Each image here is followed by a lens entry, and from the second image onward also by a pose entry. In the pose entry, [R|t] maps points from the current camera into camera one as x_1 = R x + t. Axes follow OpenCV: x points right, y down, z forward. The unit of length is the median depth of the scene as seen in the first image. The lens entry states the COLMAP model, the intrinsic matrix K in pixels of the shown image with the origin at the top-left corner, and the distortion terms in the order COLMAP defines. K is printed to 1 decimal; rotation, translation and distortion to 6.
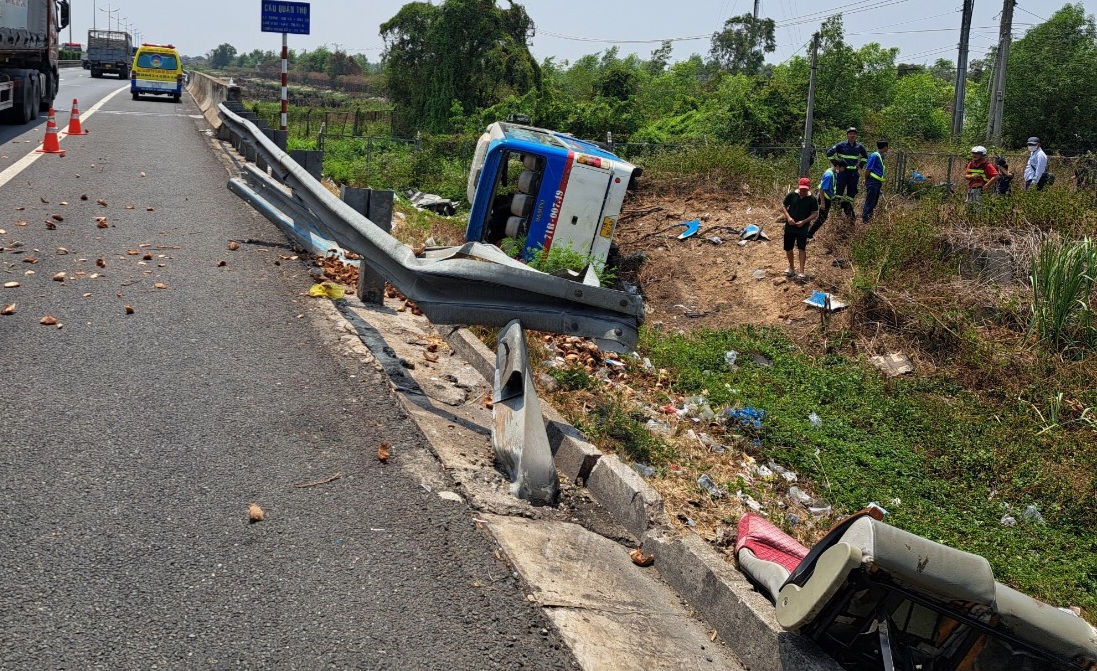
lens RADIAL K [[859.6, 0, 548.6], [0, 859.6, 307.7], [0, 0, 1]] dist [-0.001303, -0.000673]
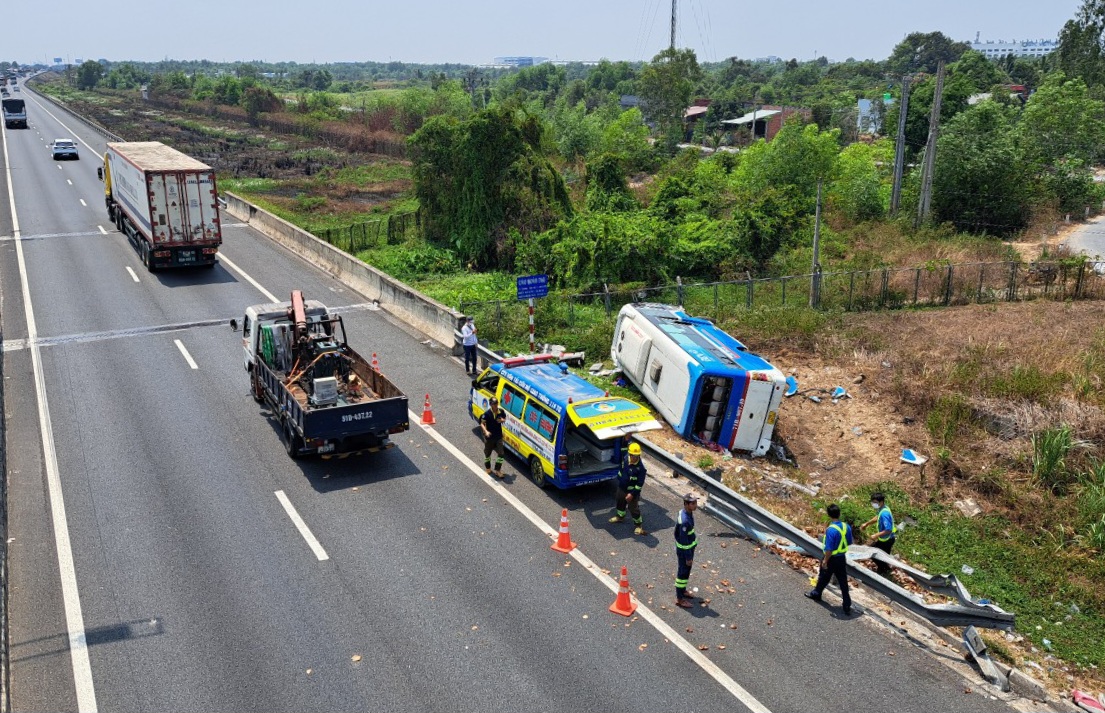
lens RADIAL K [[977.1, 0, 552.5], [0, 977.1, 356.5], [0, 0, 1]] dist [0.004387, -0.002391]
pose [[0.972931, -0.107296, 0.204680, -0.651995], [0.079021, 0.986758, 0.141650, -0.476167], [-0.217168, -0.121641, 0.968526, -0.582991]]
